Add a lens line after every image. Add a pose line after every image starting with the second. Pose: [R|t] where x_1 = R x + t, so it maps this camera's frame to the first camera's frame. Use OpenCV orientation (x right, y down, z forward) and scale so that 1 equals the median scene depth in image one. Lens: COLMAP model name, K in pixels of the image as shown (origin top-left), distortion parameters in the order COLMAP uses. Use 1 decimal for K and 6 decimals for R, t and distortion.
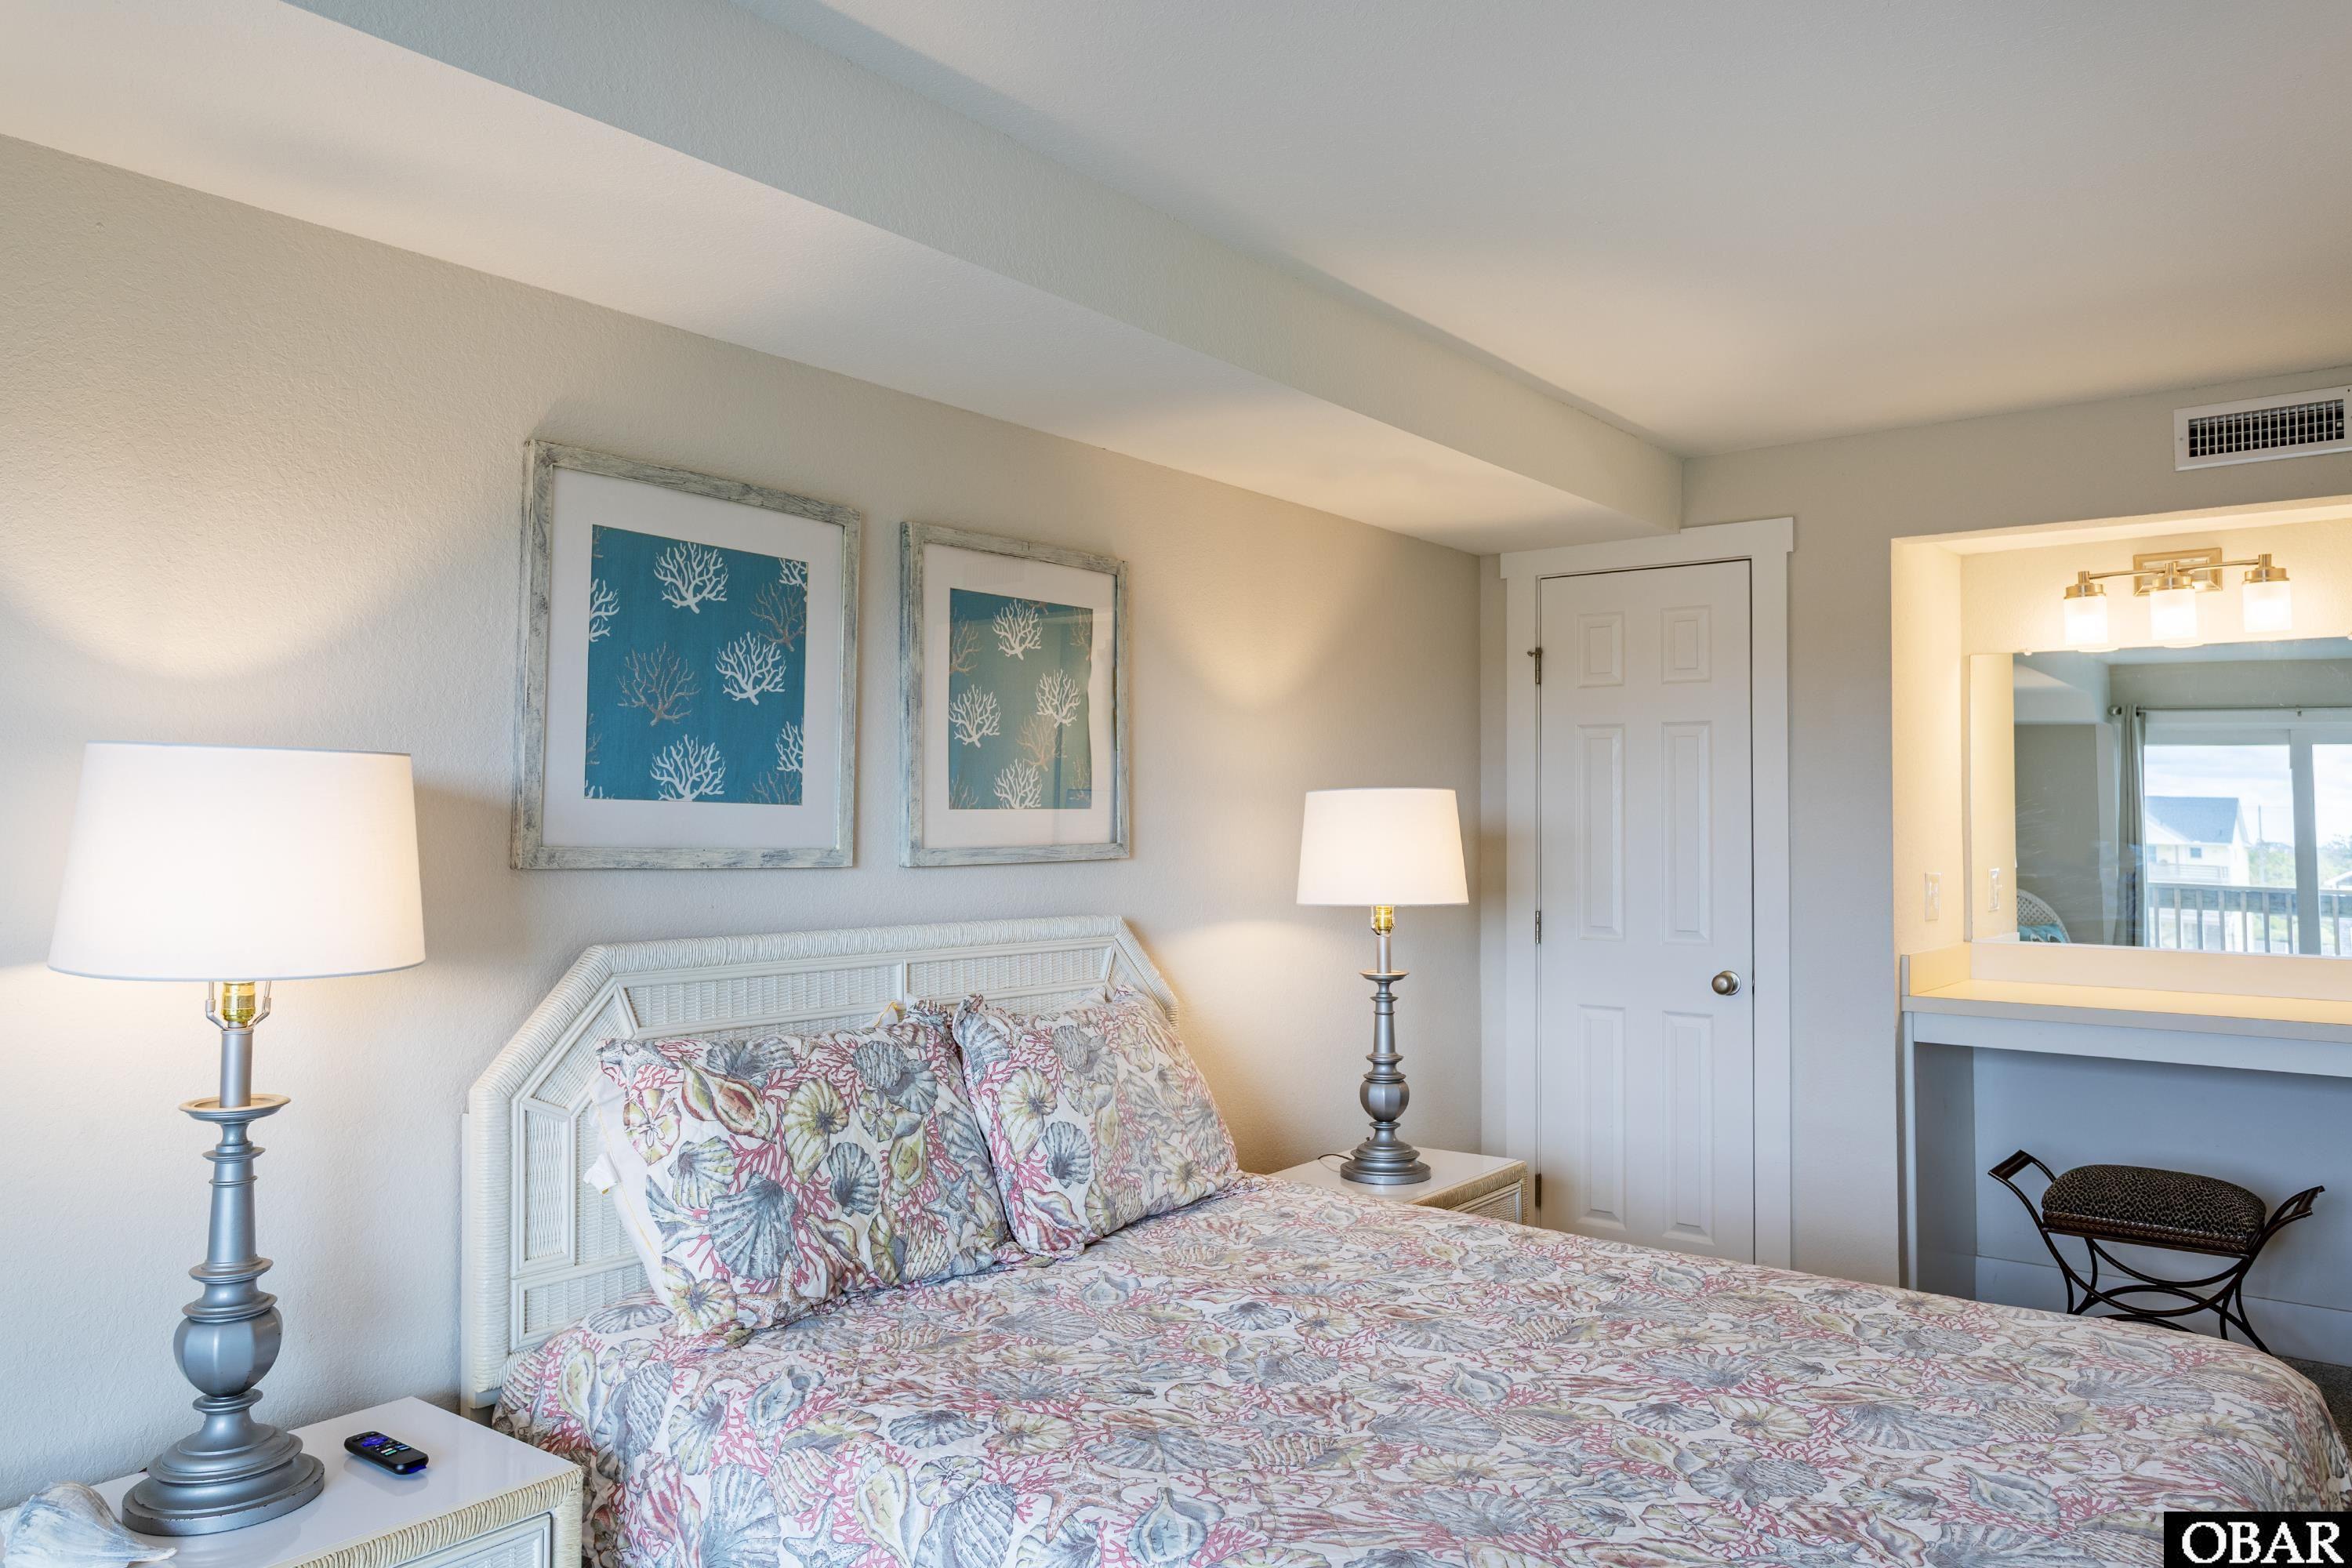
lens RADIAL K [[1656.0, 0, 1163.9], [0, 1656.0, 778.8], [0, 0, 1]] dist [0.006955, 0.002426]
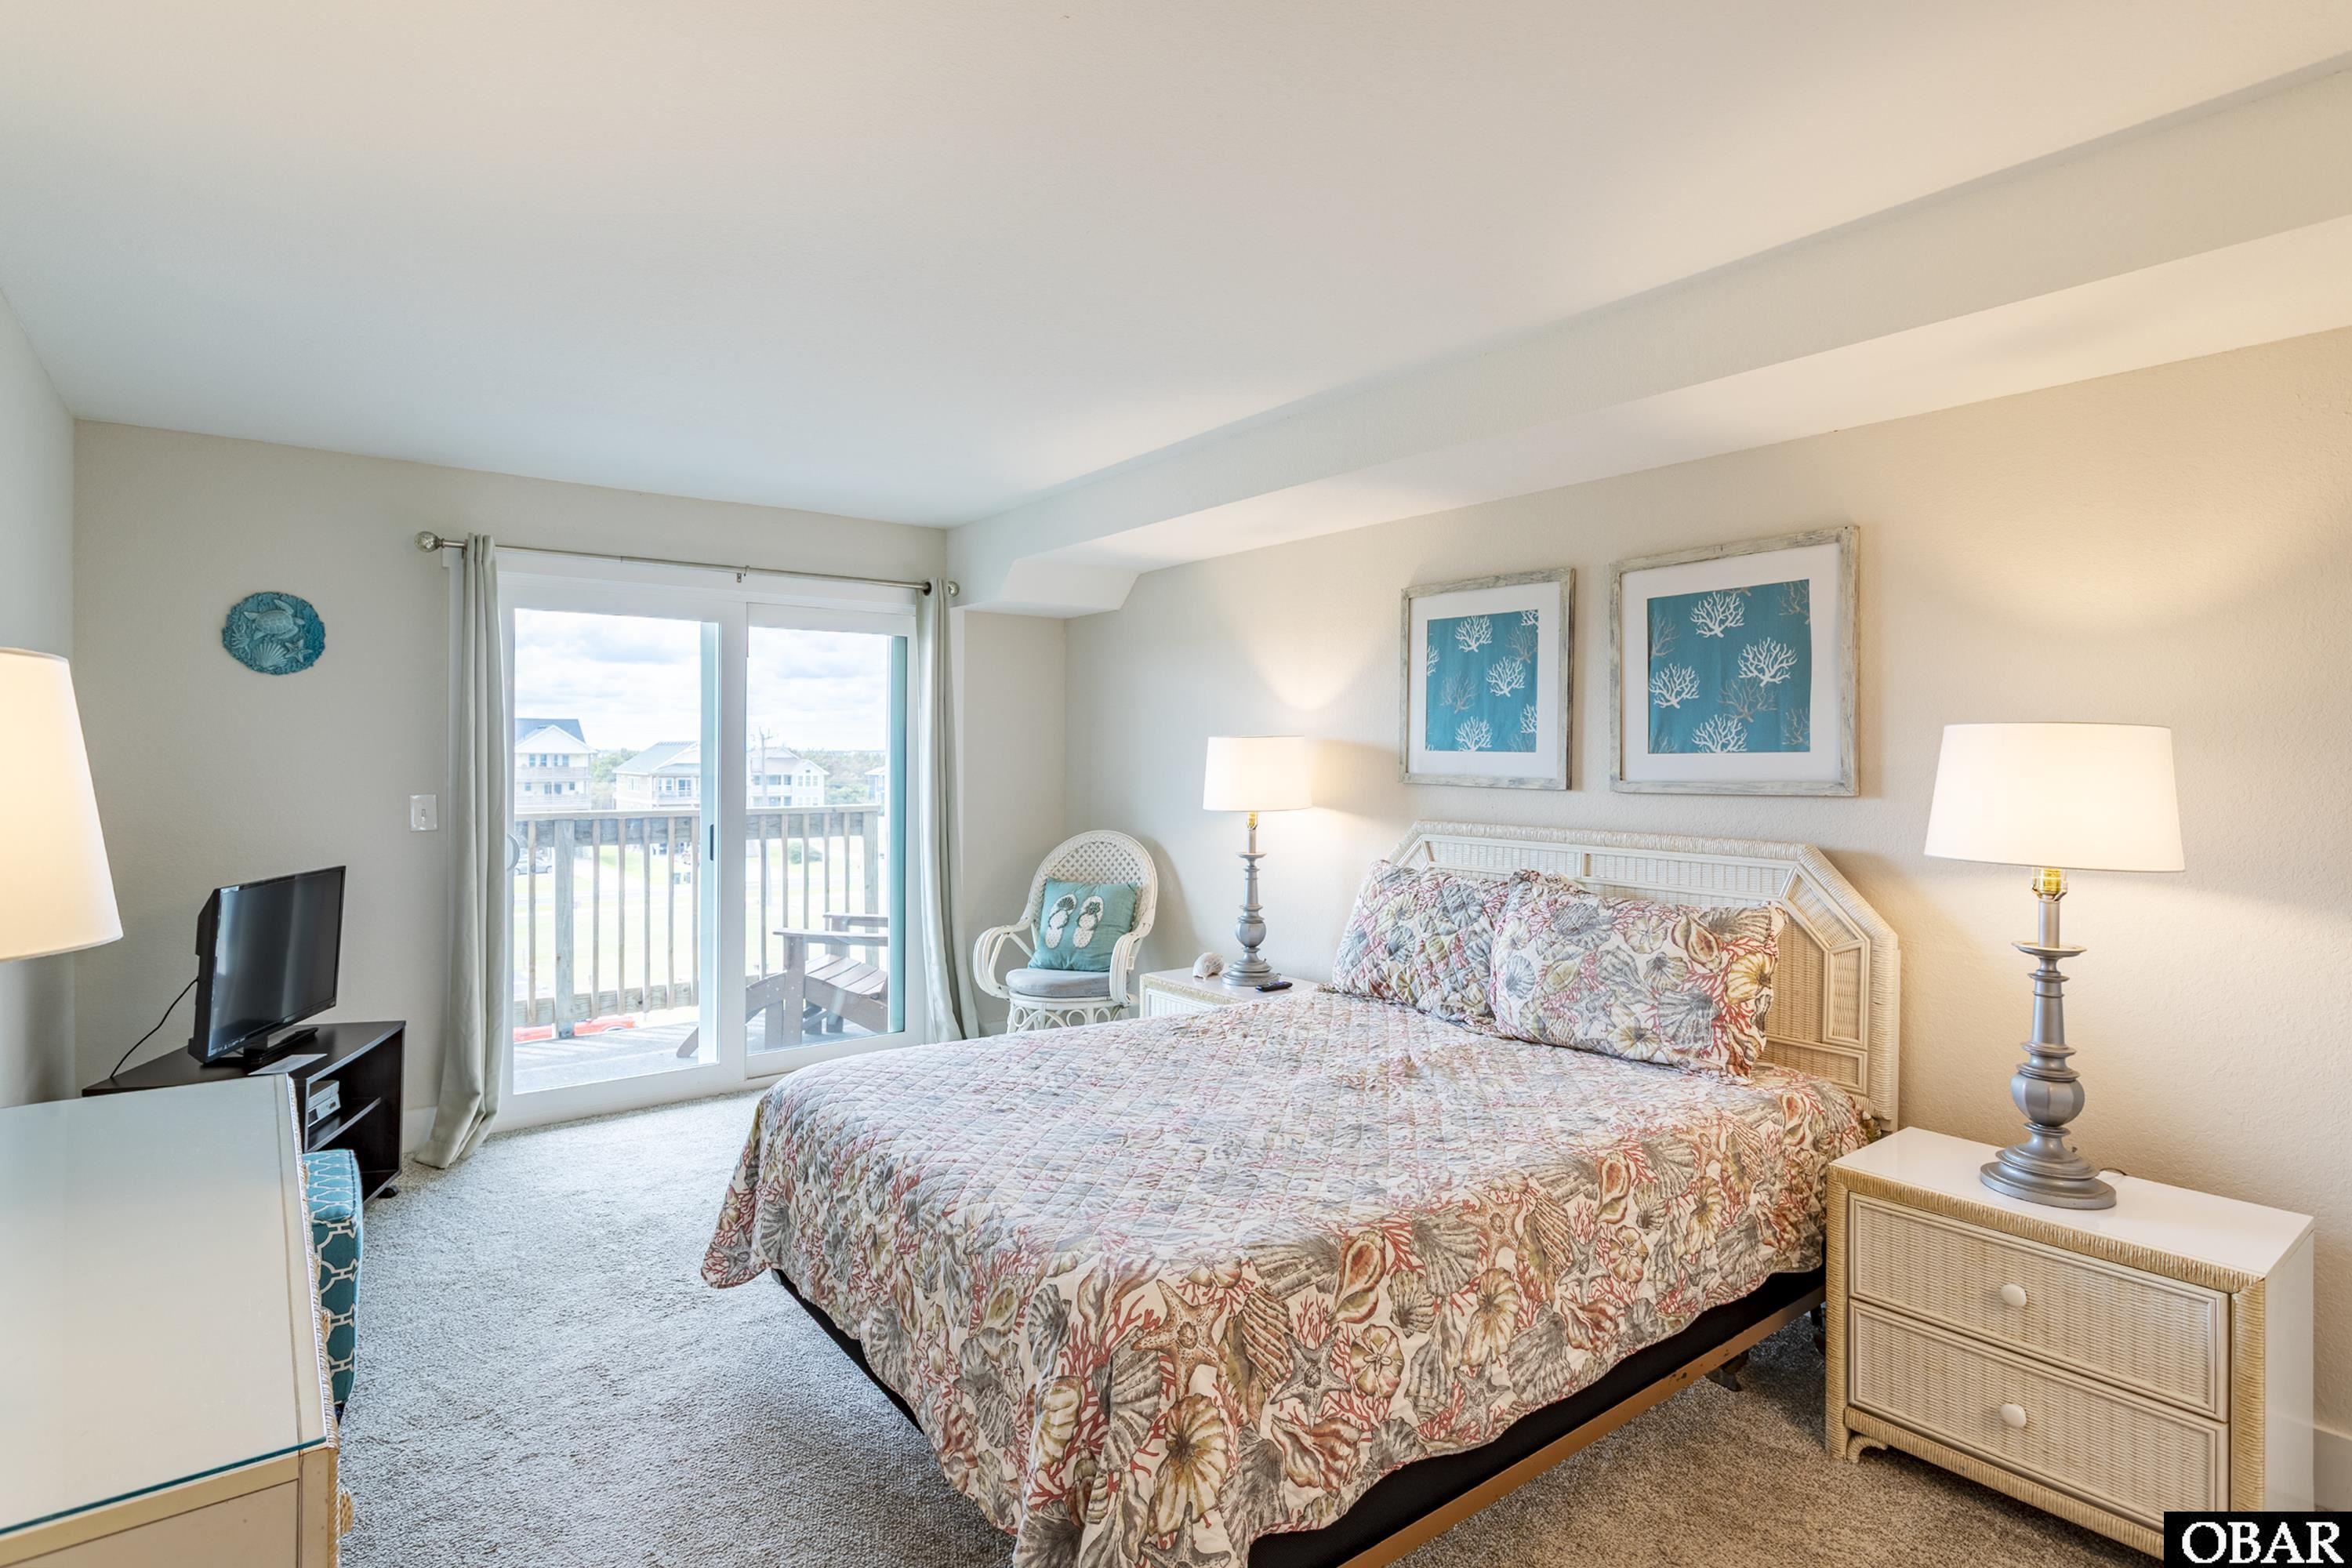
lens RADIAL K [[1143.0, 0, 1173.7], [0, 1143.0, 790.4], [0, 0, 1]] dist [0.000080, -0.000774]
pose [[-0.231856, 0.035925, -0.972086, 1.024146], [0.032905, 0.999036, 0.029072, 0.008574], [0.972193, -0.025246, -0.232815, 0.914755]]
